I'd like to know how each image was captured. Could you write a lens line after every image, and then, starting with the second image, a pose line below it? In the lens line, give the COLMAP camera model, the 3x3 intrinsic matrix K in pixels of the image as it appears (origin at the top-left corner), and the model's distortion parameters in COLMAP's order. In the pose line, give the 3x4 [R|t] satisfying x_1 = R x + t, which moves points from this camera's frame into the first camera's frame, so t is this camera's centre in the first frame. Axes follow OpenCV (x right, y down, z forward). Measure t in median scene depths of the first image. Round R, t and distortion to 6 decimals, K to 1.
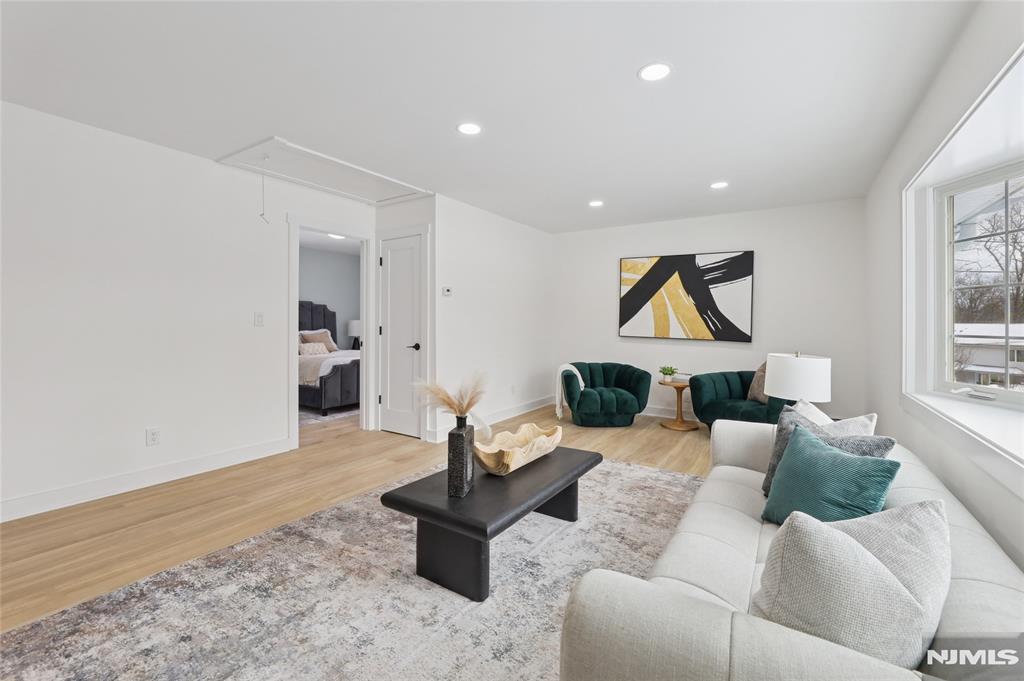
lens RADIAL K [[429.6, 0, 516.7], [0, 429.6, 319.1], [0, 0, 1]] dist [-0.000705, -0.000127]
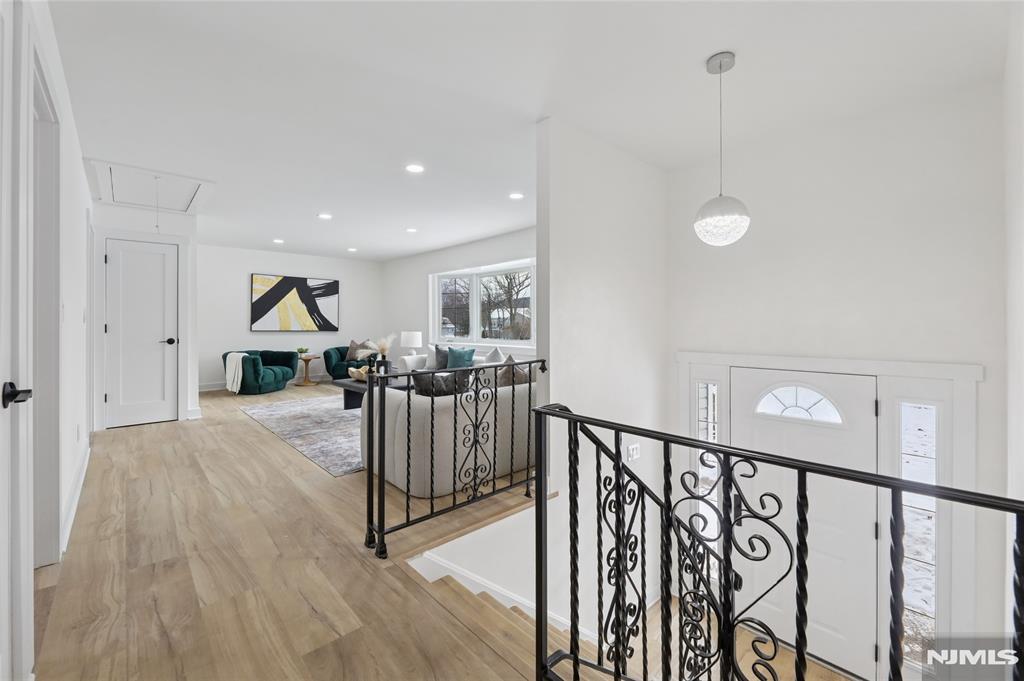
lens RADIAL K [[420.4, 0, 505.2], [0, 420.4, 320.0], [0, 0, 1]] dist [-0.002663, -0.000142]
pose [[0.255799, -0.001128, 0.966729, -1.428100], [0.001752, 0.999998, 0.000703, 0.010552], [-0.966729, 0.001514, 0.255800, -0.196505]]
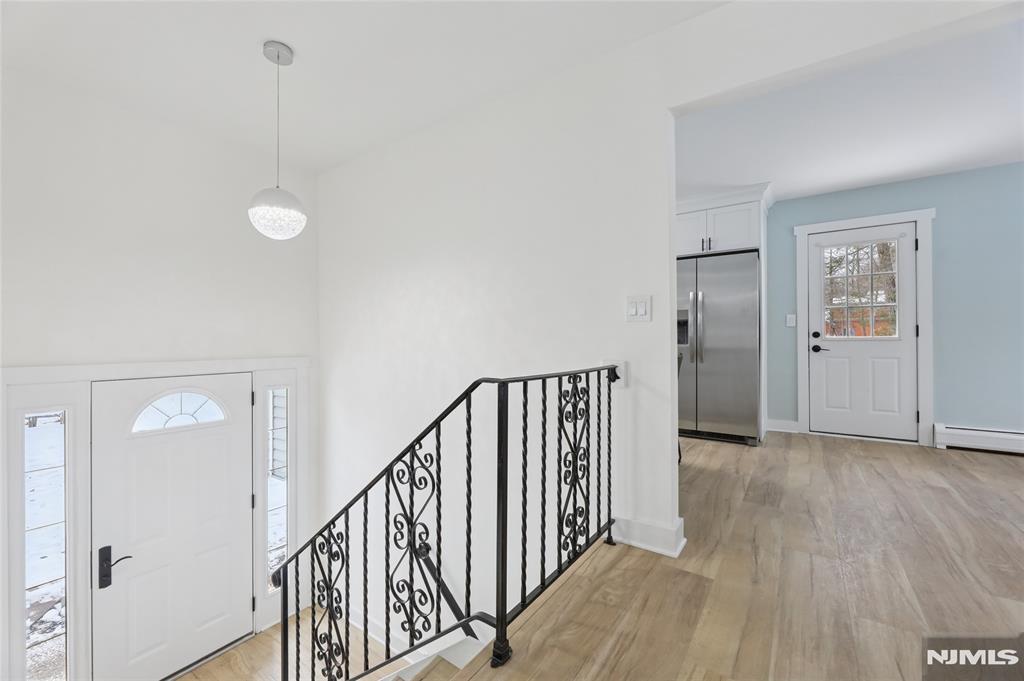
lens RADIAL K [[413.6, 0, 512.0], [0, 413.6, 340.5], [0, 0, 1]] dist [-0.002684, -0.000167]
pose [[-0.999299, -0.000872, 0.037419, -1.092021], [-0.001072, 0.999985, -0.005332, 0.053371], [-0.037414, -0.005368, -0.999285, 0.251248]]
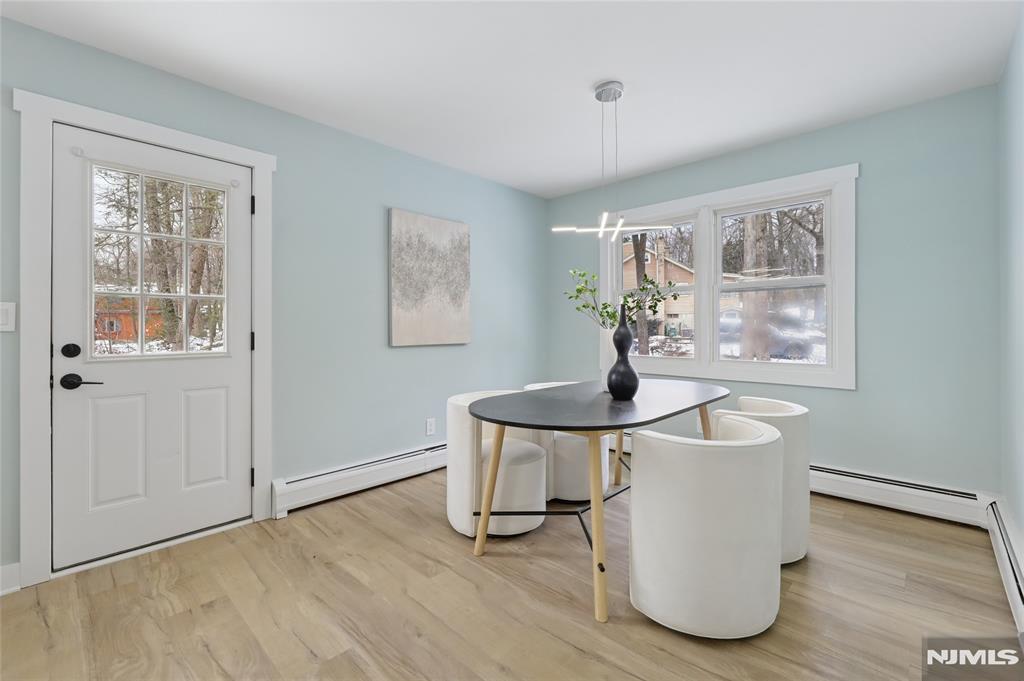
lens RADIAL K [[440.7, 0, 507.0], [0, 440.7, 326.0], [0, 0, 1]] dist [-0.001965, -0.000798]
pose [[-0.191147, -0.013891, -0.981463, -1.495635], [0.008184, 0.999843, -0.015745, 0.009220], [0.981527, -0.011042, -0.191004, -0.342060]]
